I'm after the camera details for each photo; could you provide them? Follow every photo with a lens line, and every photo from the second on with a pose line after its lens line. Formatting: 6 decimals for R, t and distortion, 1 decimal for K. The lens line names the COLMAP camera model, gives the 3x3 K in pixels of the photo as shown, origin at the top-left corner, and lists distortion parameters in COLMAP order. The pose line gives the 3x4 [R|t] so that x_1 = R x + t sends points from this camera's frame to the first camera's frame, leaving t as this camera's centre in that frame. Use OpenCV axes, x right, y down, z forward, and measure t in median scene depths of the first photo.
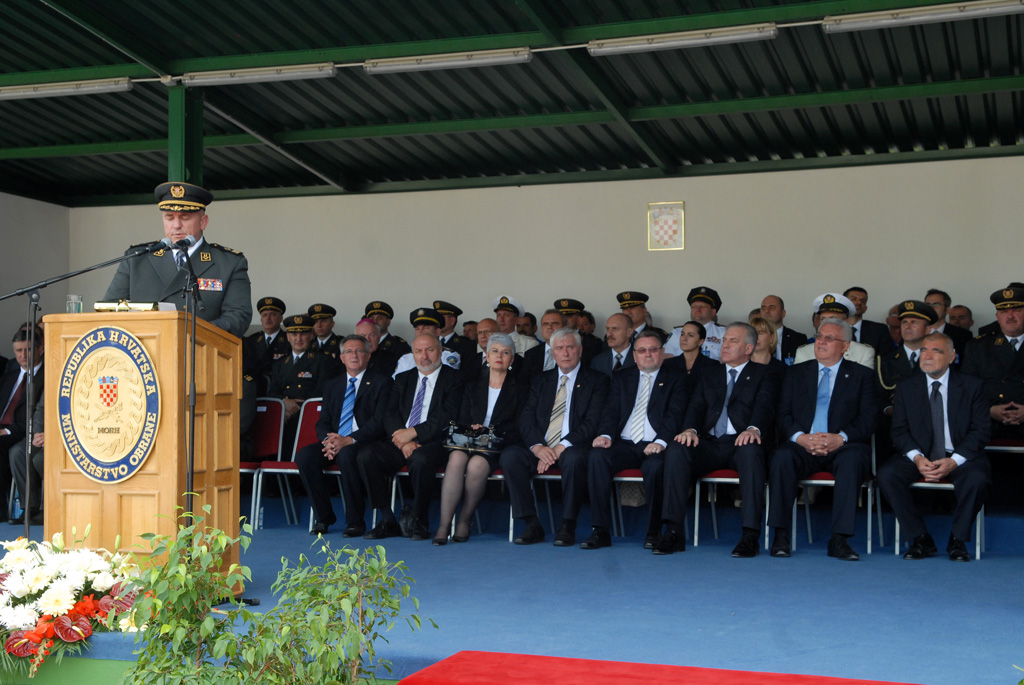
lens RADIAL K [[1427.6, 0, 511.8], [0, 1427.6, 356.5], [0, 0, 1]] dist [0.140313, 0.022802]
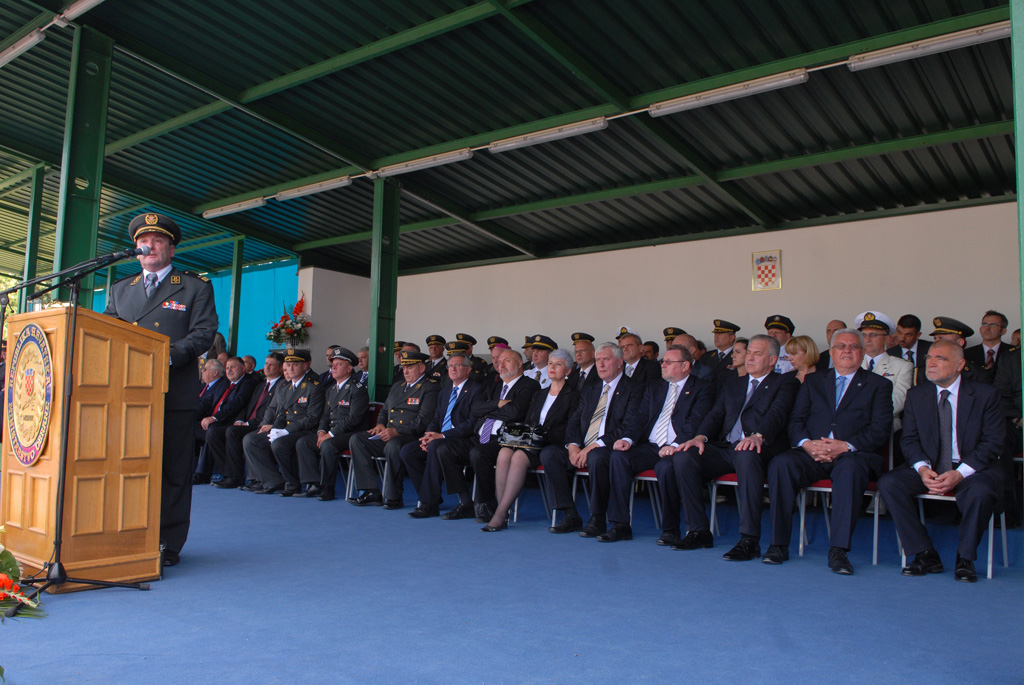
lens RADIAL K [[842.2, 0, 512.0], [0, 842.2, 342.5], [0, 0, 1]] dist [0.000271, -0.007442]
pose [[0.947799, -0.008509, -0.318753, 0.195722], [-0.009046, 0.998524, -0.053553, 0.017921], [0.318739, 0.053641, 0.946324, 0.365502]]
